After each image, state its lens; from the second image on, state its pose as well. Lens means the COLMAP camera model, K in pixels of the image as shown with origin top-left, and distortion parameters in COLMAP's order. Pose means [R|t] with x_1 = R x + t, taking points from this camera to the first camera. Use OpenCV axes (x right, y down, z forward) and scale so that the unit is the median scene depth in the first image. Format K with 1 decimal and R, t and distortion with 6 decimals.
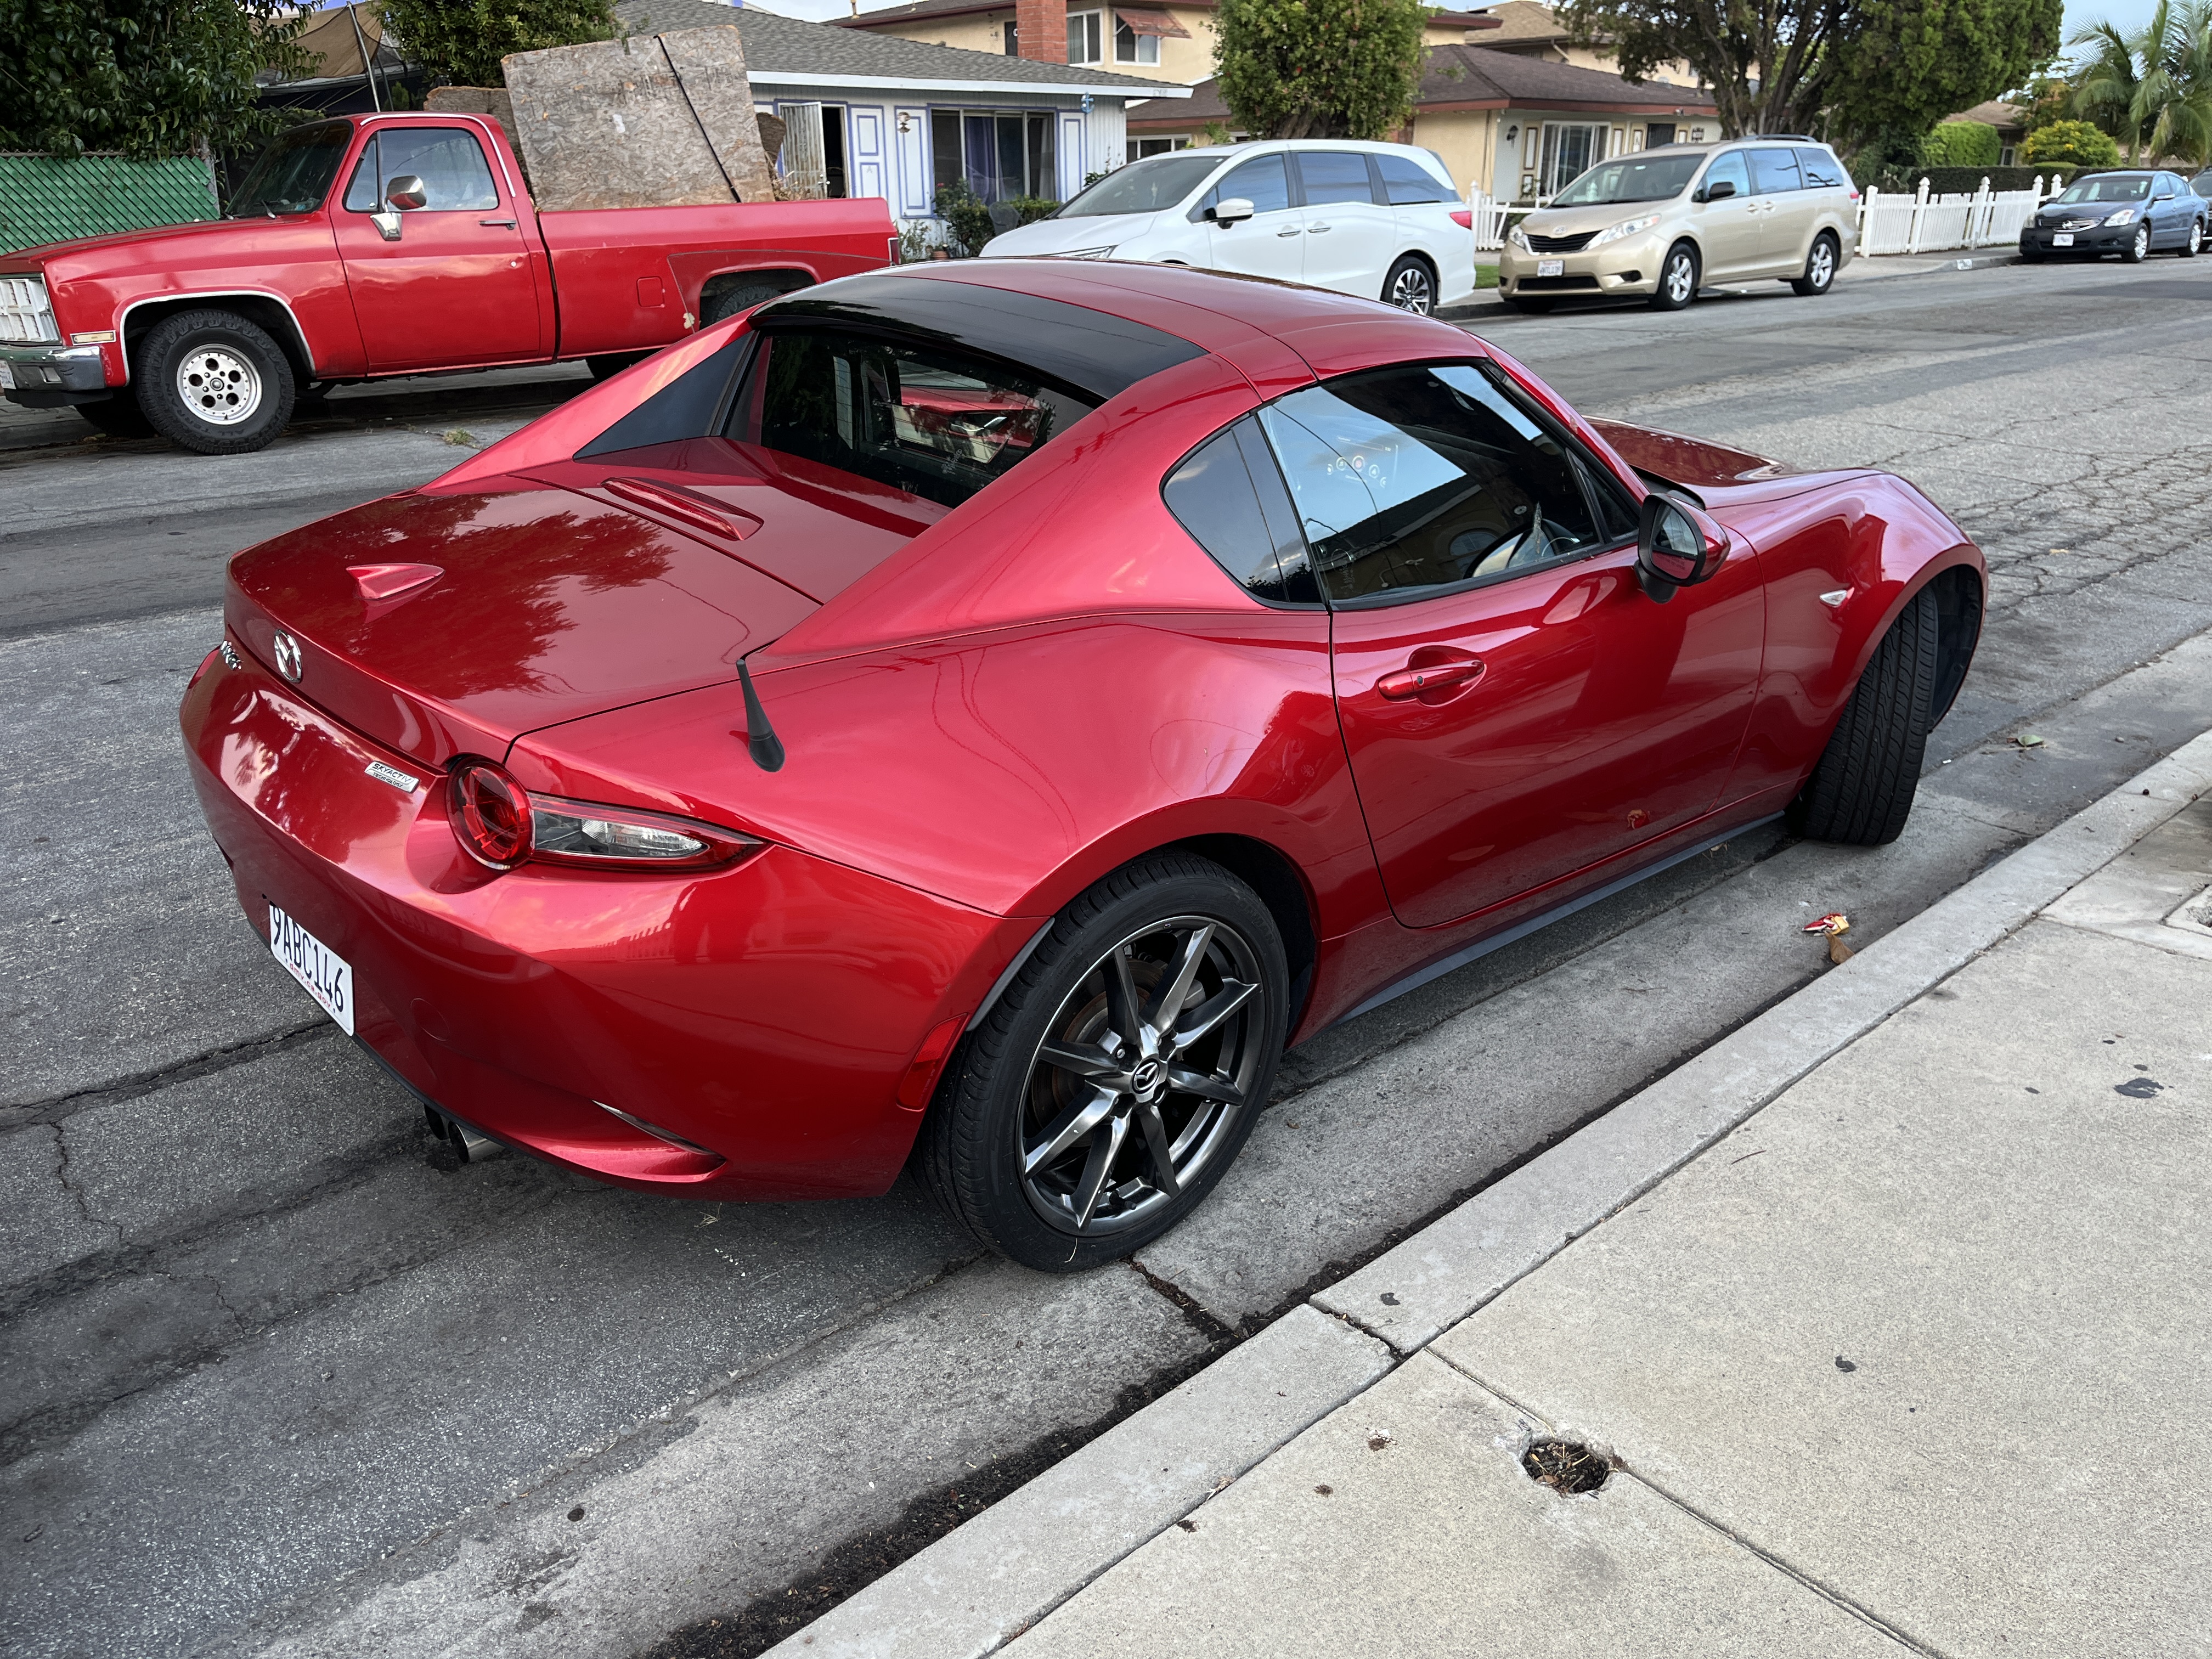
lens RADIAL K [[1685.0, 0, 1106.0], [0, 1685.0, 829.5], [0, 0, 1]] dist [0.048269, -0.087668]
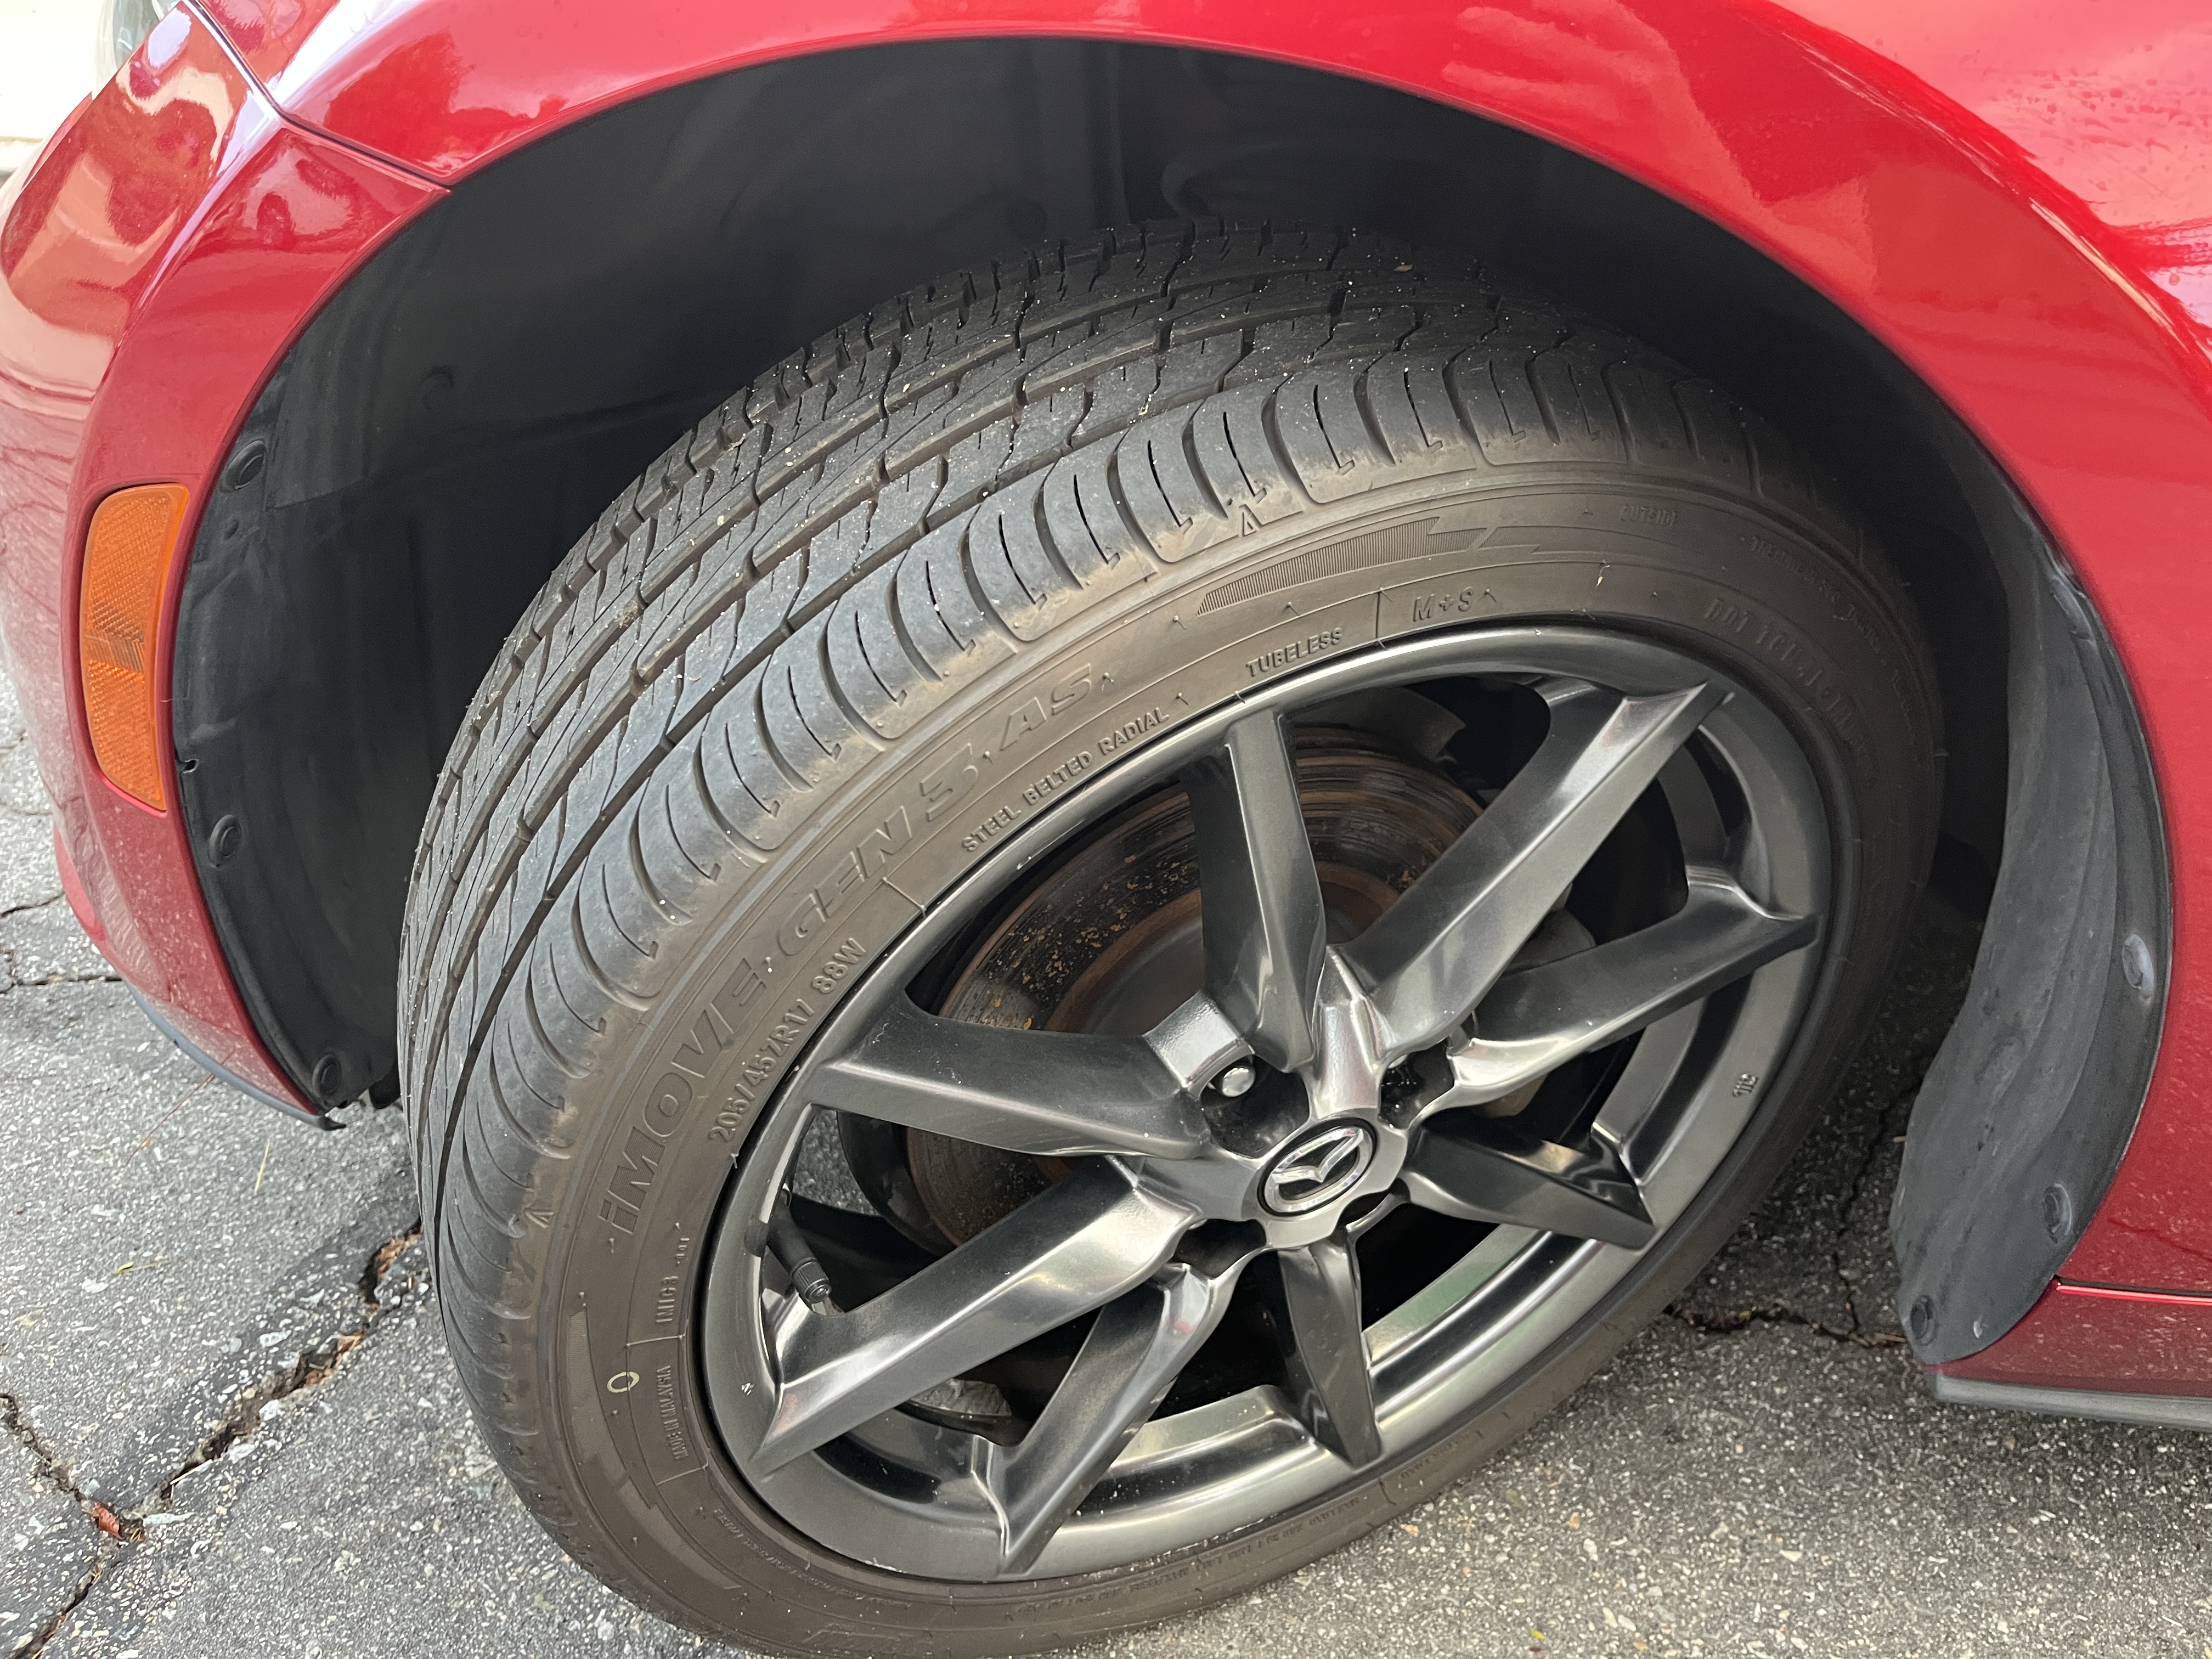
lens RADIAL K [[1685.0, 0, 1106.0], [0, 1685.0, 829.5], [0, 0, 1]] dist [0.048269, -0.087668]
pose [[0.960393, 0.218120, -0.173404, 0.026499], [-0.191047, 0.968442, 0.160064, 0.052263], [0.202845, -0.120596, 0.971756, 0.721477]]
